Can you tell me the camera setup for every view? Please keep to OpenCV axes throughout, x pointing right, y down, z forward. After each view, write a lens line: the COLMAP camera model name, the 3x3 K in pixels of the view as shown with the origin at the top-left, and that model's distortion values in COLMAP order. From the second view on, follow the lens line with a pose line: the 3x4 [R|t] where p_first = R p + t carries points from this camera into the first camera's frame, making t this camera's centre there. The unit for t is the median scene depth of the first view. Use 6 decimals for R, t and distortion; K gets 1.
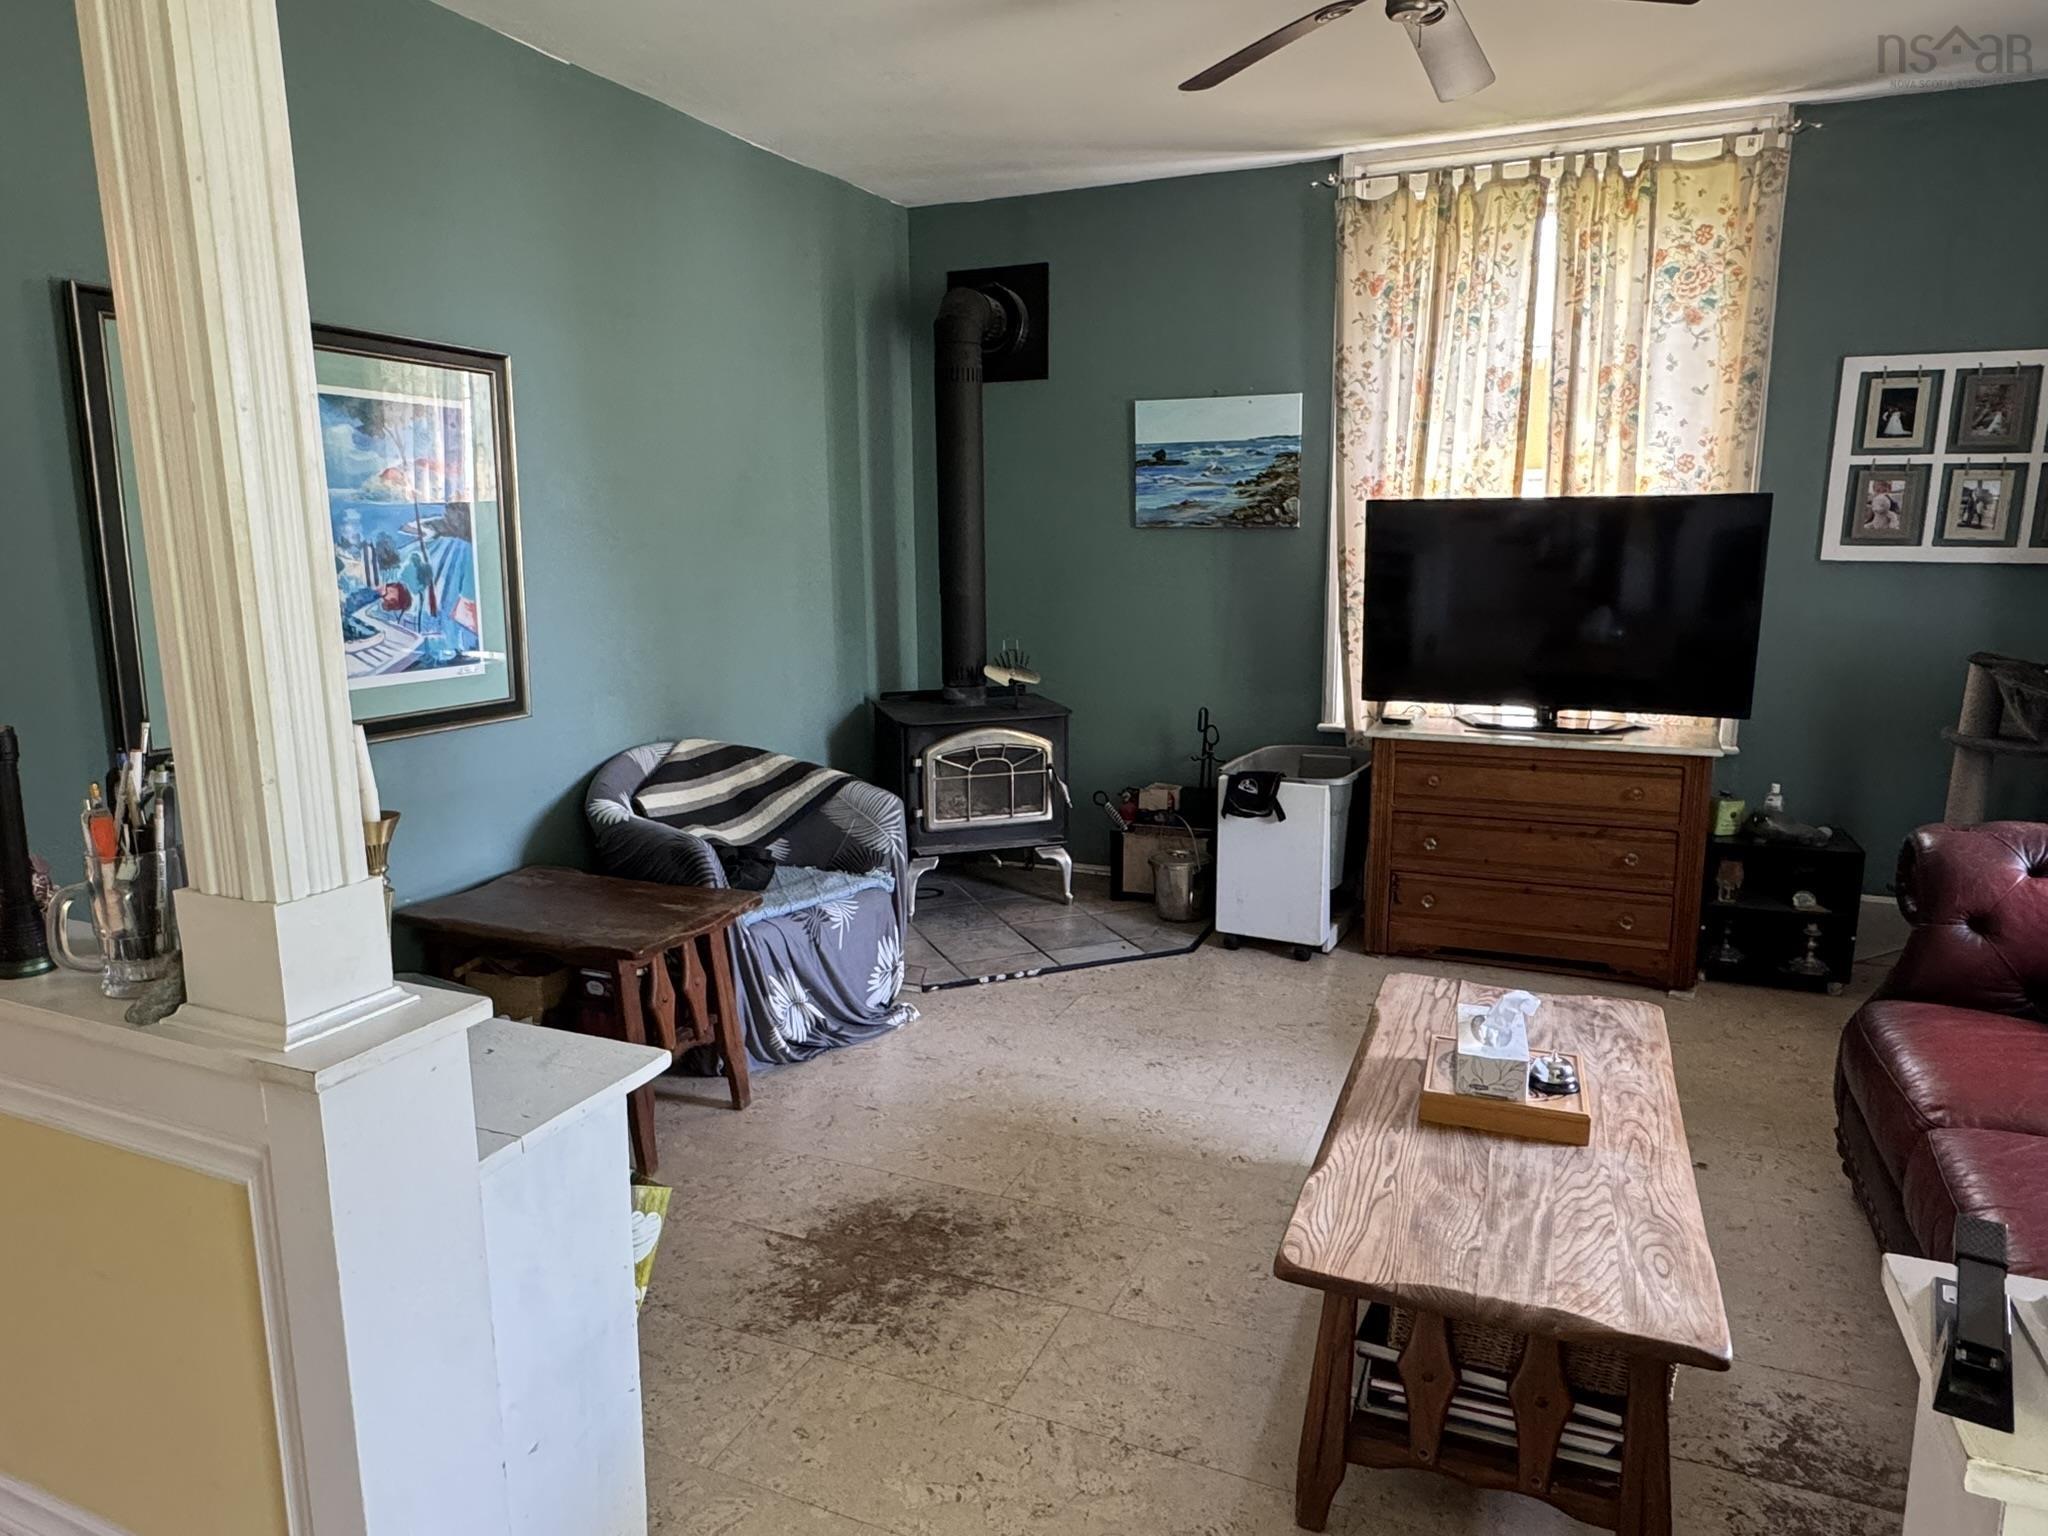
lens RADIAL K [[1238.6, 0, 1024.0], [0, 1238.6, 768.0], [0, 0, 1]] dist [-0.001403, 0.000451]
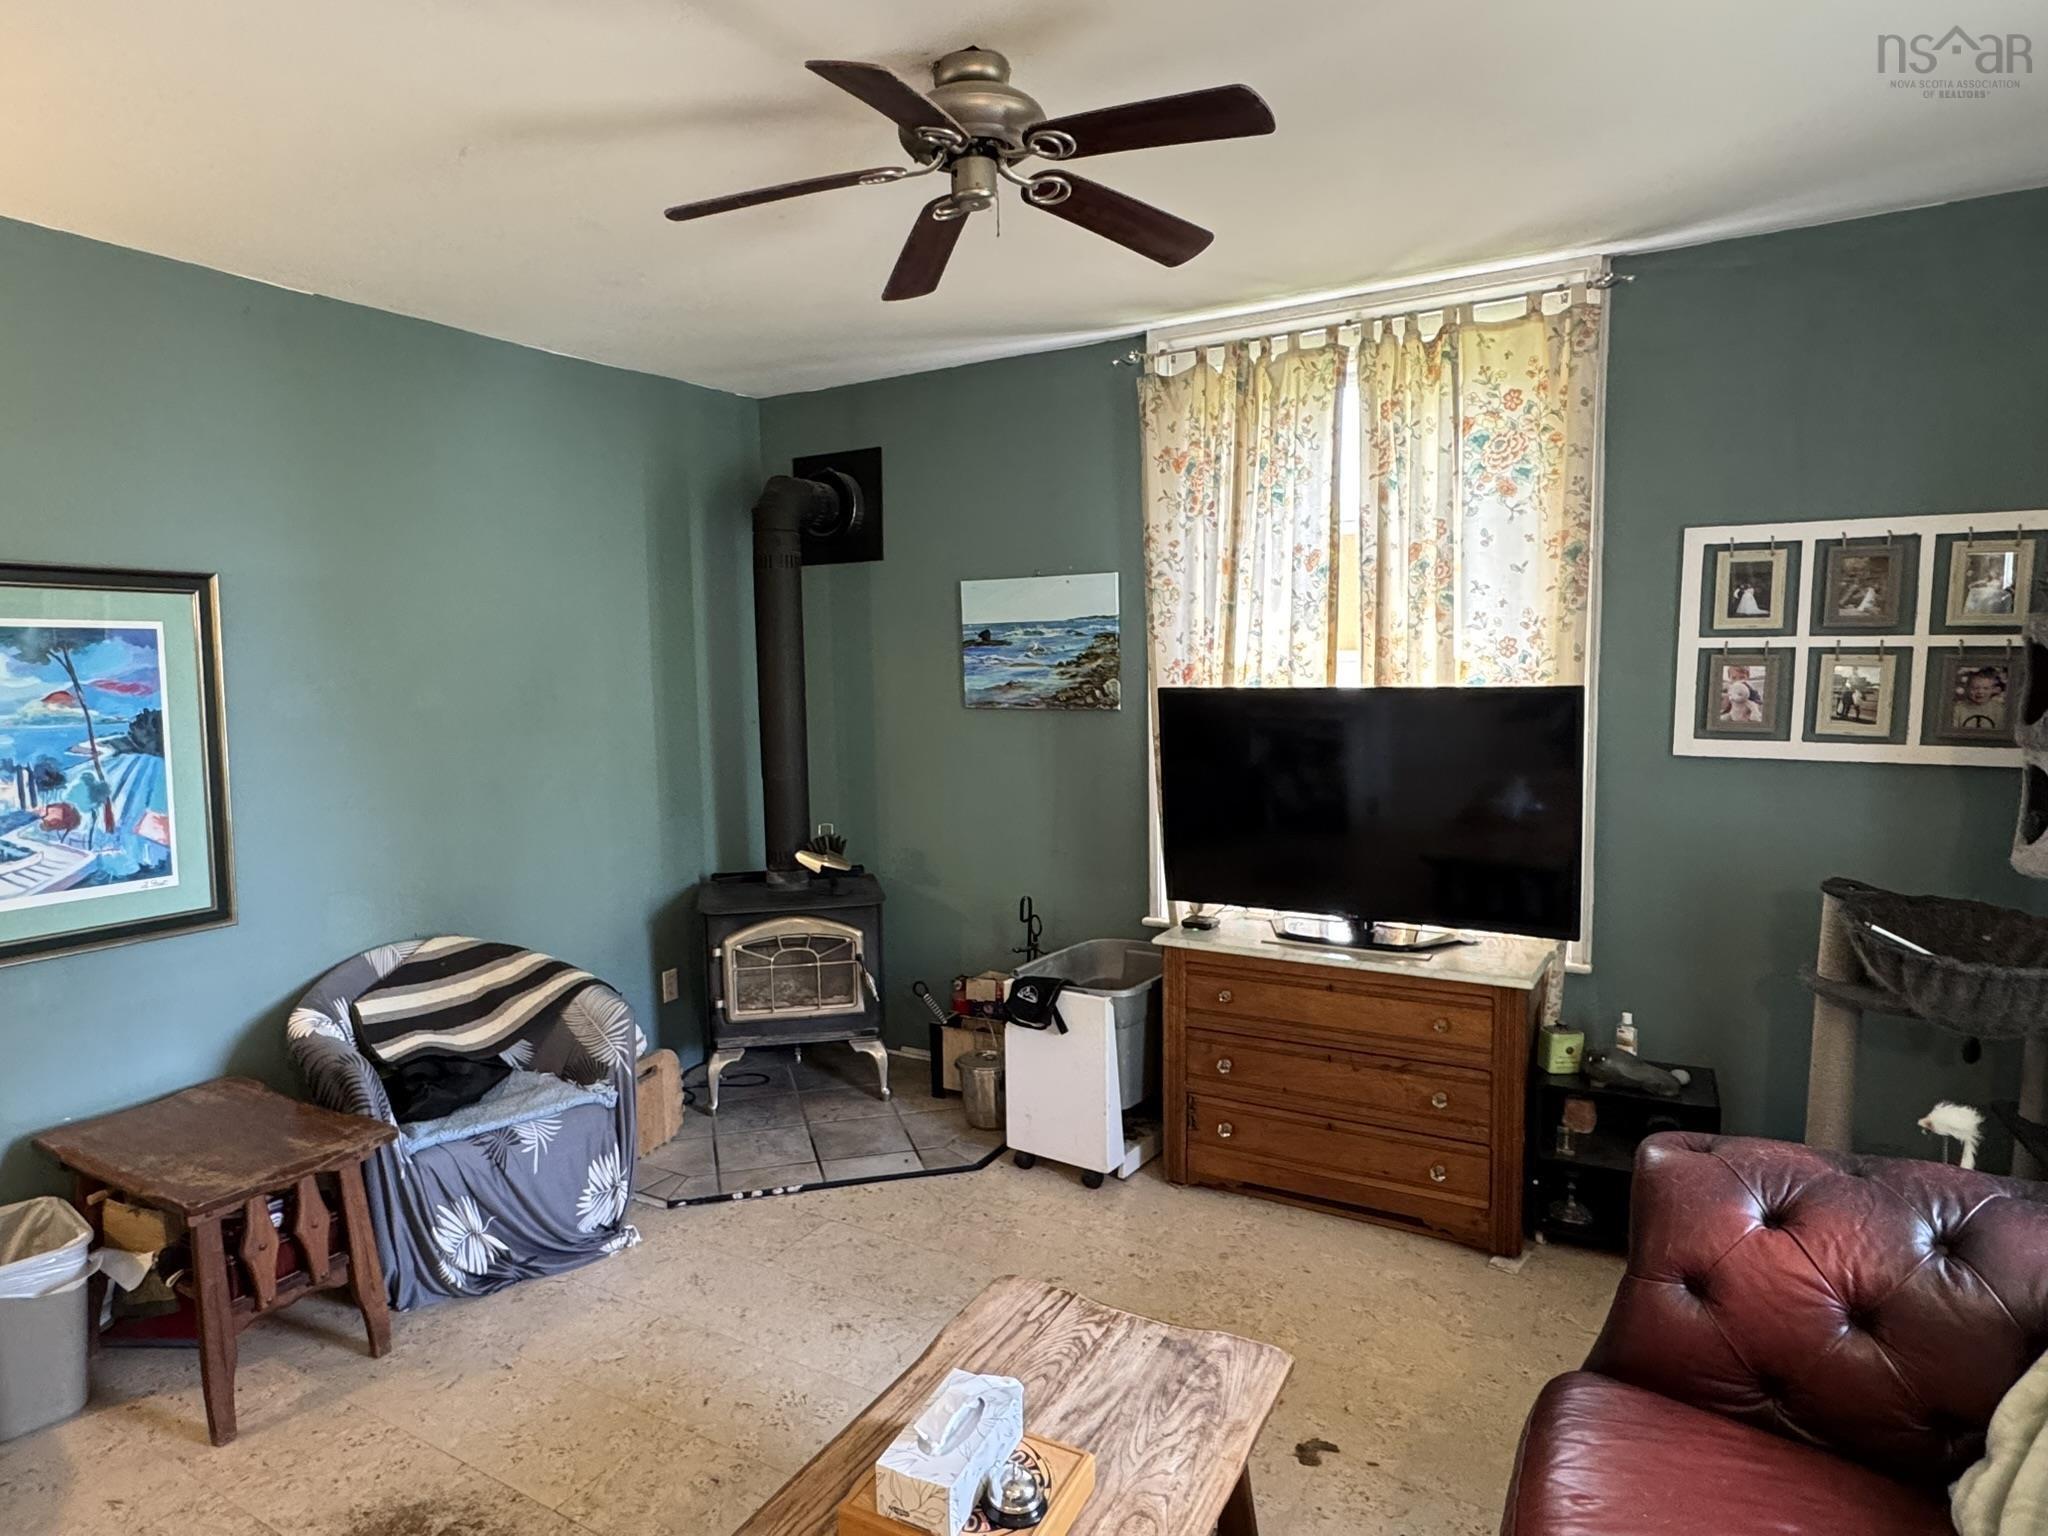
lens RADIAL K [[1141.2, 0, 1024.0], [0, 1141.2, 768.0], [0, 0, 1]] dist [-0.001716, -0.000660]
pose [[0.989757, 0.003591, -0.142714, 0.308833], [-0.015352, 0.996564, -0.081395, -0.087331], [0.141932, 0.082752, 0.986411, 0.145981]]
